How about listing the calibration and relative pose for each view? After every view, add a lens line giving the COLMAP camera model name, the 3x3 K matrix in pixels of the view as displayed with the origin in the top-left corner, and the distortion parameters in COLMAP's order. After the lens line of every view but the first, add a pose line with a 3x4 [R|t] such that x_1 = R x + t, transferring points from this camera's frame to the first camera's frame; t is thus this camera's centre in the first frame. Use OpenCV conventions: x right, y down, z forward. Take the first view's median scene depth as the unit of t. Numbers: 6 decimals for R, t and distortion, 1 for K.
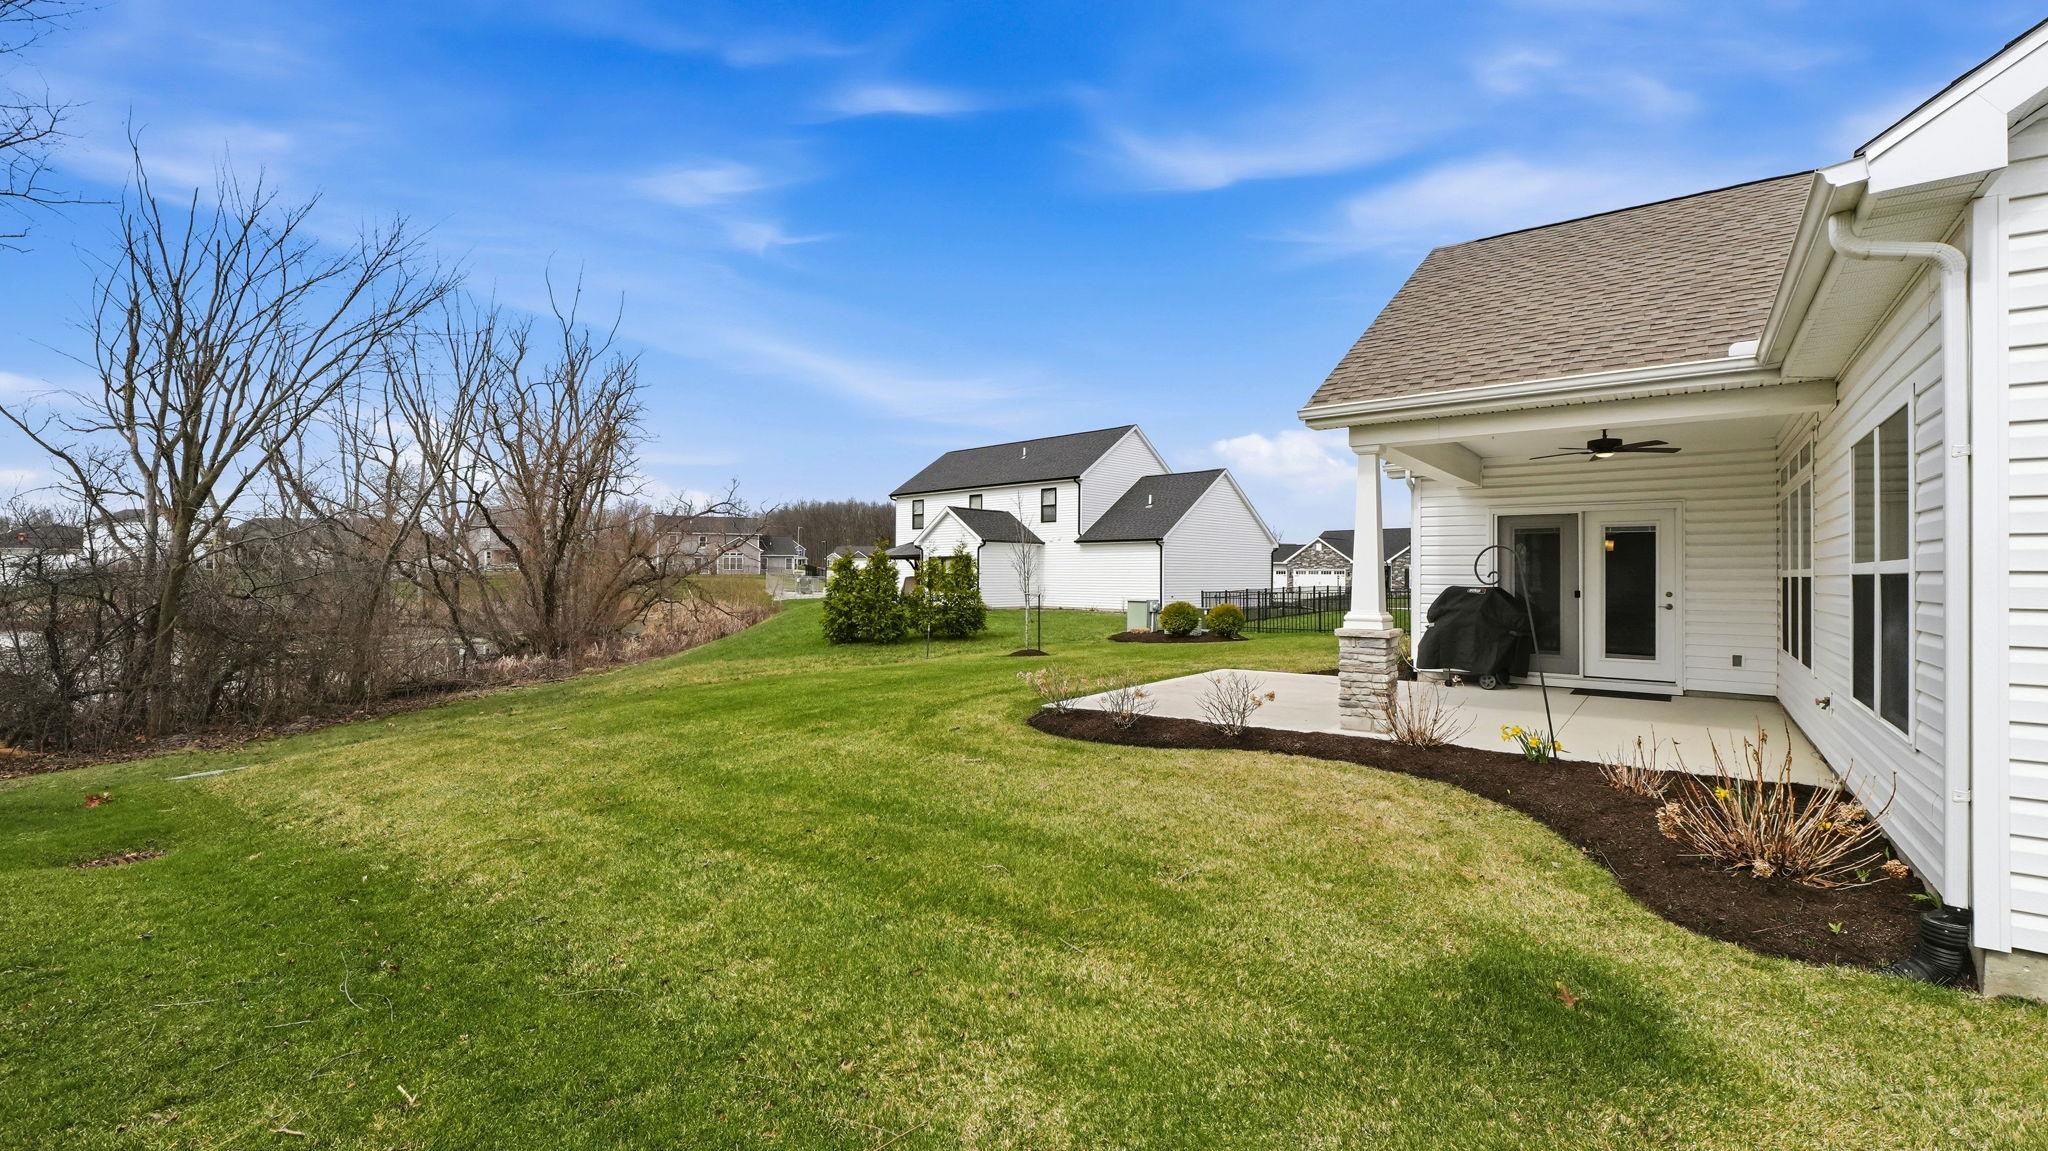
lens RADIAL K [[855.1, 0, 1021.1], [0, 855.1, 568.5], [0, 0, 1]] dist [-0.001497, -0.000491]
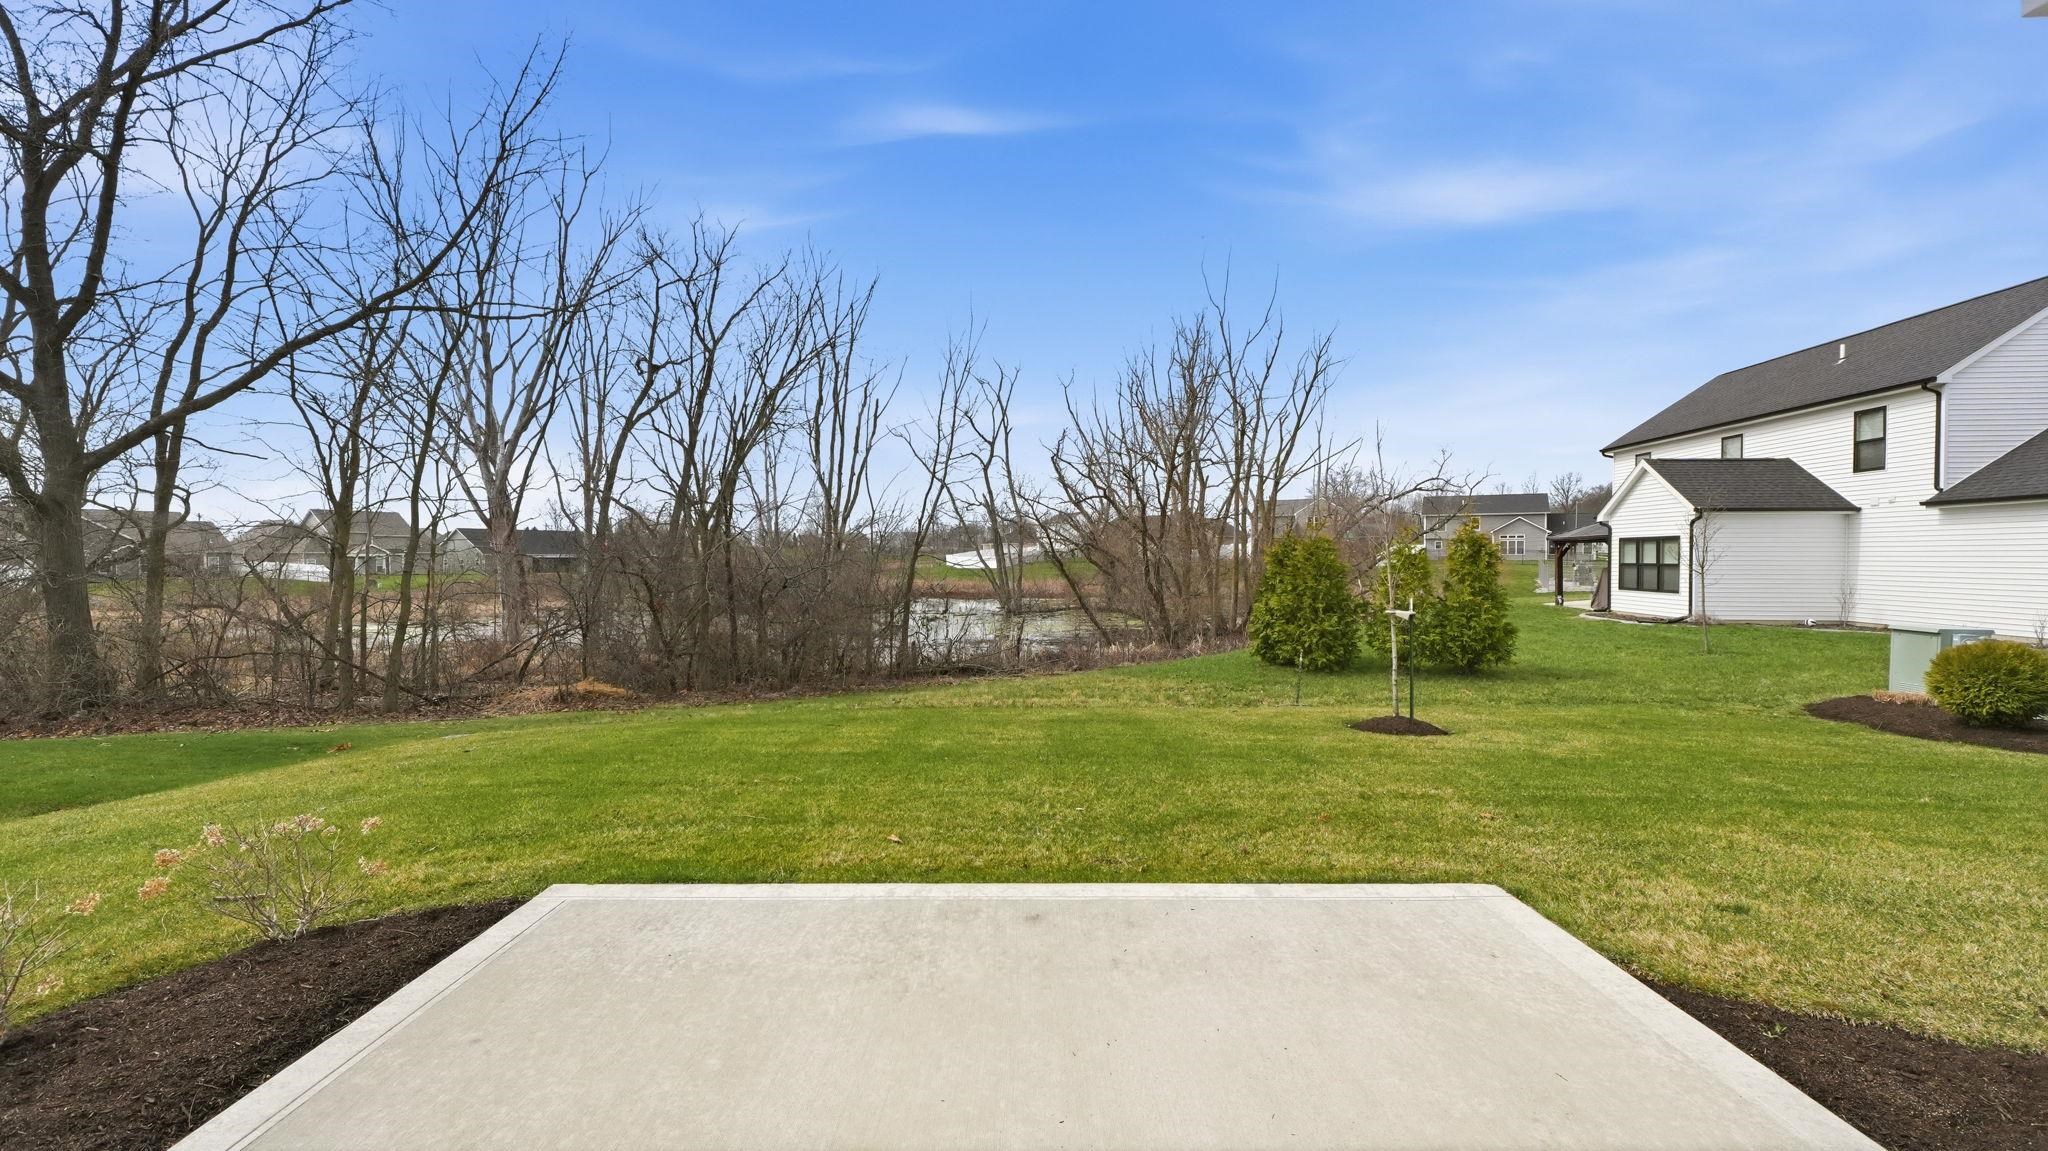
lens RADIAL K [[855.1, 0, 1024.0], [0, 855.1, 575.5], [0, 0, 1]] dist [-0.001712, -0.000239]
pose [[0.619971, 0.012949, -0.784518, 0.132490], [0.007794, 0.999713, 0.022660, -0.003147], [0.784586, -0.020163, 0.619692, 0.231883]]
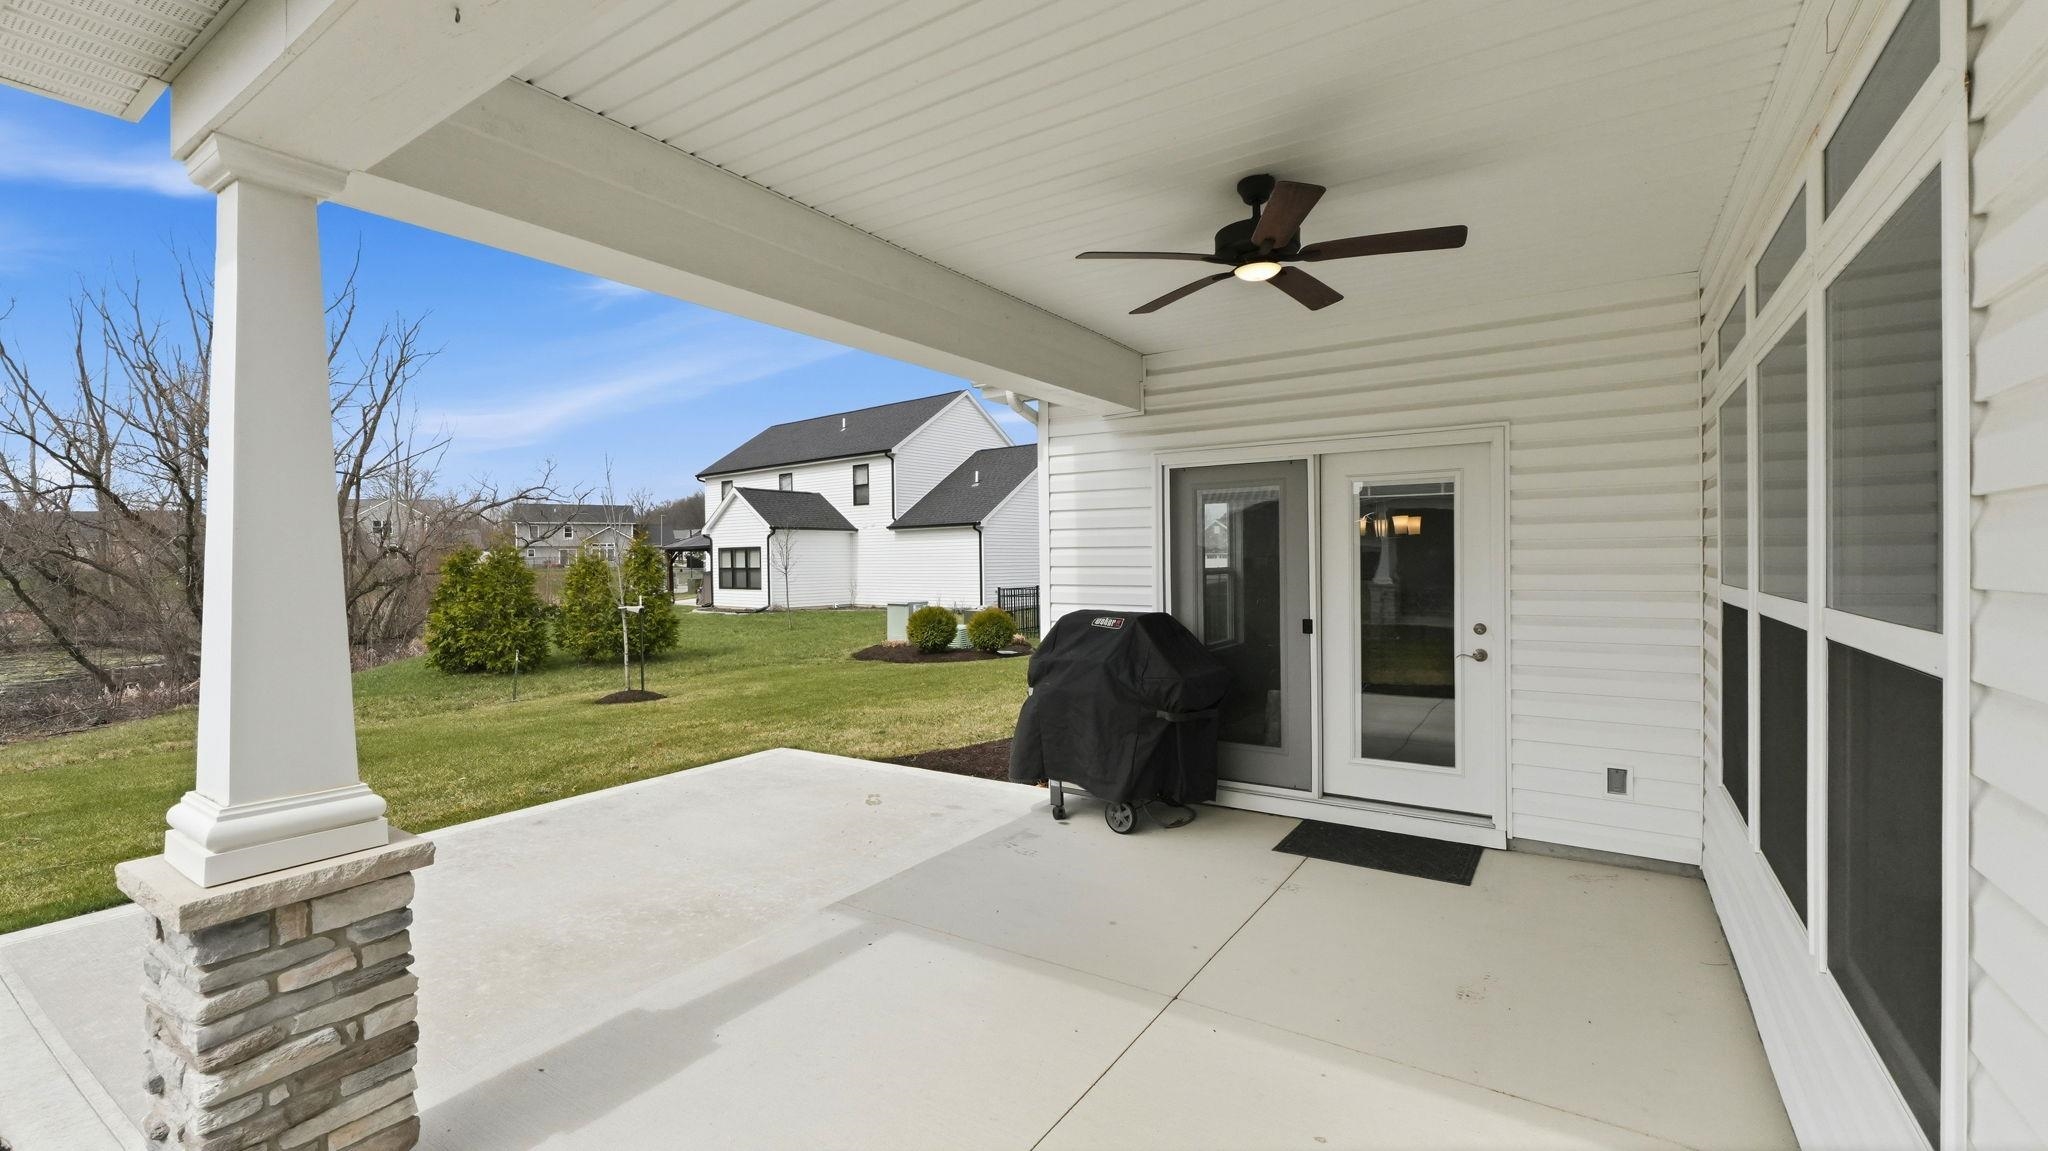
lens RADIAL K [[855.1, 0, 1021.1], [0, 855.1, 568.5], [0, 0, 1]] dist [-0.001497, -0.000491]
pose [[0.996372, -0.015936, 0.083604, 0.122668], [0.014521, 0.999741, 0.017508, -0.003774], [-0.083862, -0.016231, 0.996345, 0.145096]]
